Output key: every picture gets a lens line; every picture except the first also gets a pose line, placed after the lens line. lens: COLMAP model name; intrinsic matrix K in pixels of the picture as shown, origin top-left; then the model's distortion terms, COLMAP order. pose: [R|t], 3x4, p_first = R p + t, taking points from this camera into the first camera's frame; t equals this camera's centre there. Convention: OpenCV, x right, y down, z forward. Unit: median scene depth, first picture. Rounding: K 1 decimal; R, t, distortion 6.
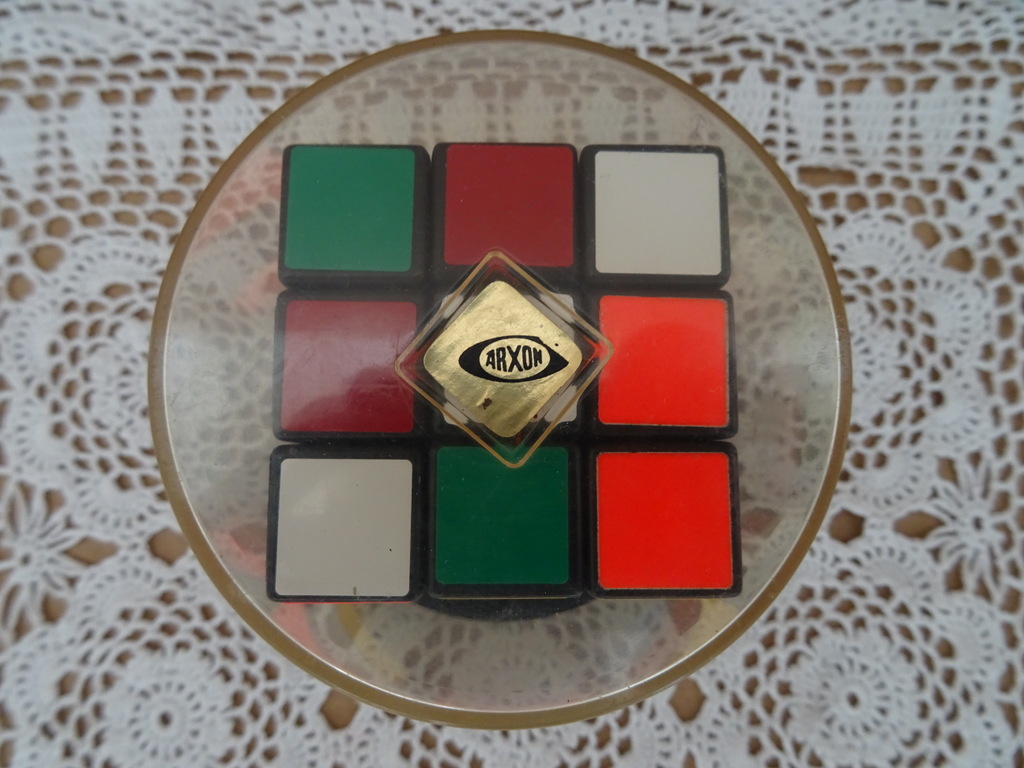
lens RADIAL K [[679.3, 0, 536.2], [0, 679.3, 384.9], [0, 0, 1]] dist [-0.002881, -0.003214]
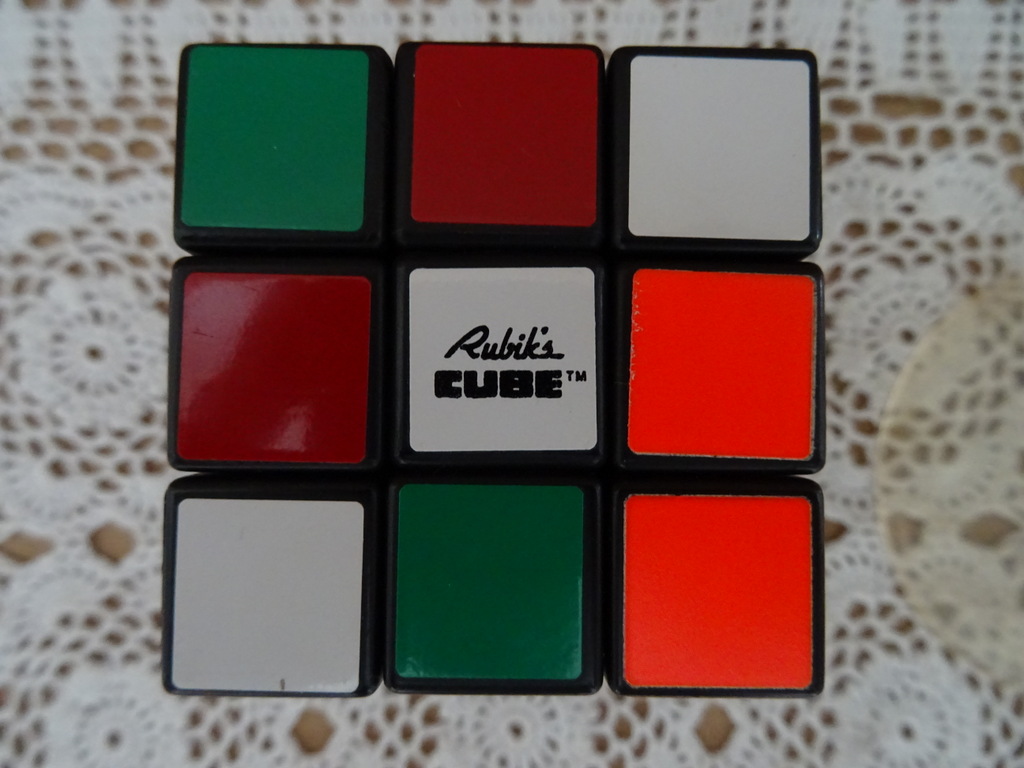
lens RADIAL K [[679.3, 0, 536.2], [0, 679.3, 384.9], [0, 0, 1]] dist [-0.002881, -0.003214]
pose [[0.999771, 0.014147, -0.016044, 0.004038], [-0.012750, 0.996382, 0.084031, -0.040713], [0.017174, -0.083807, 0.996334, 0.172190]]
